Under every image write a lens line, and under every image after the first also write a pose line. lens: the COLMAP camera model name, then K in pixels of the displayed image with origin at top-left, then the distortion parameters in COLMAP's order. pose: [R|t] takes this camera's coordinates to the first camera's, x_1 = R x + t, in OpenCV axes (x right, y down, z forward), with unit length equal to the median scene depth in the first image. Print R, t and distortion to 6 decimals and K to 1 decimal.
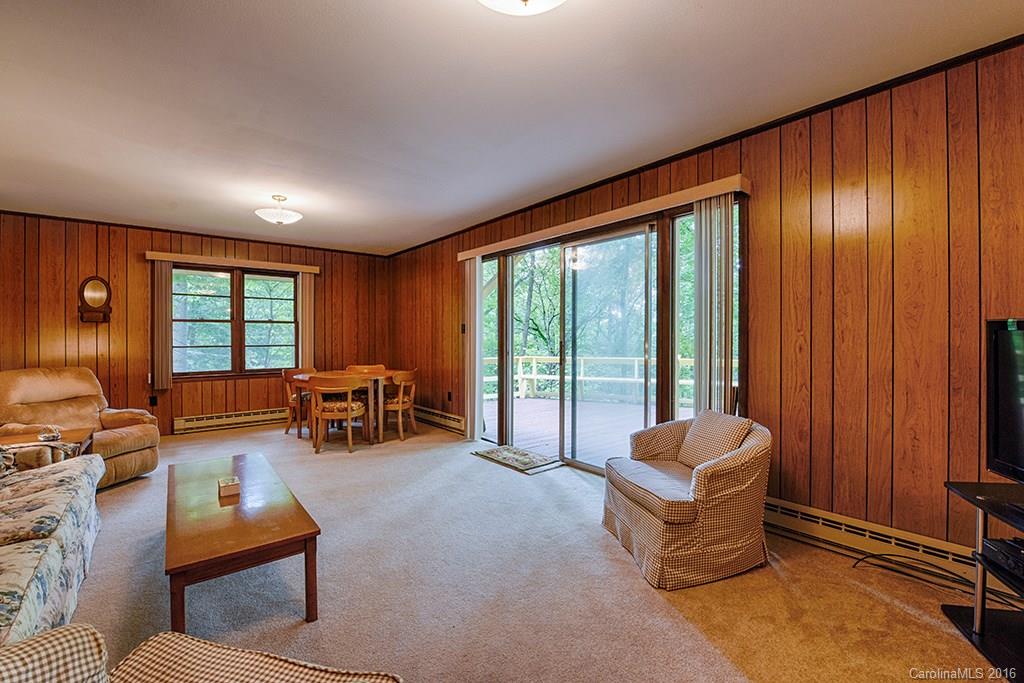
lens RADIAL K [[441.4, 0, 512.0], [0, 441.4, 341.5], [0, 0, 1]] dist [-0.001183, -0.000274]
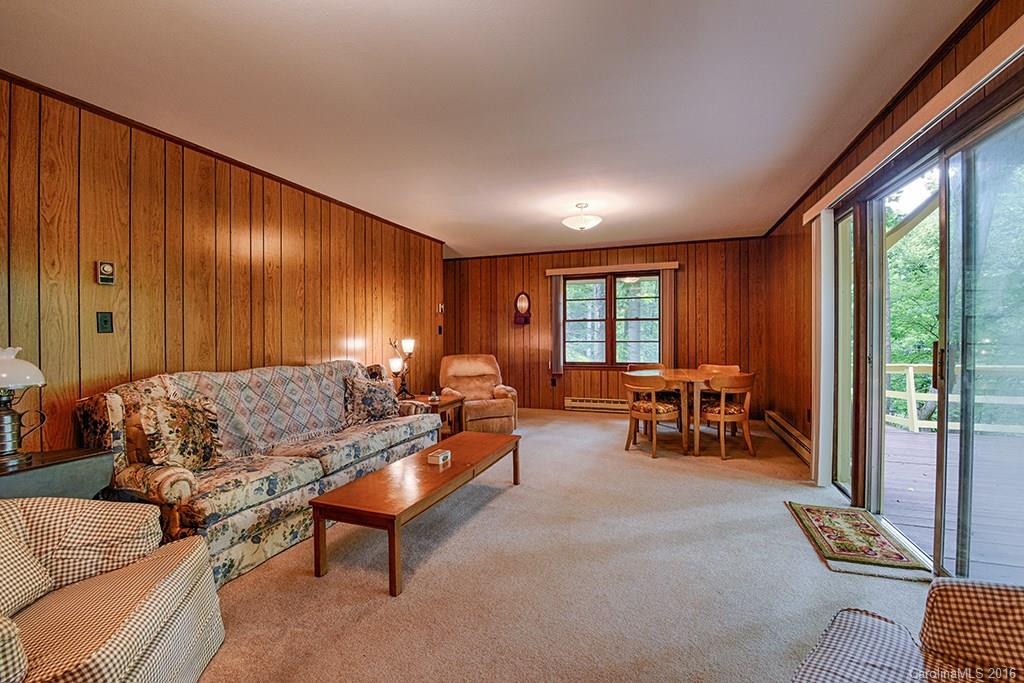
lens RADIAL K [[421.1, 0, 515.3], [0, 421.1, 335.3], [0, 0, 1]] dist [-0.000703, -0.000360]
pose [[0.530549, -0.000310, -0.847654, 0.200552], [-0.001704, 0.999998, -0.001432, -0.004278], [0.847652, 0.002204, 0.530547, 0.242887]]
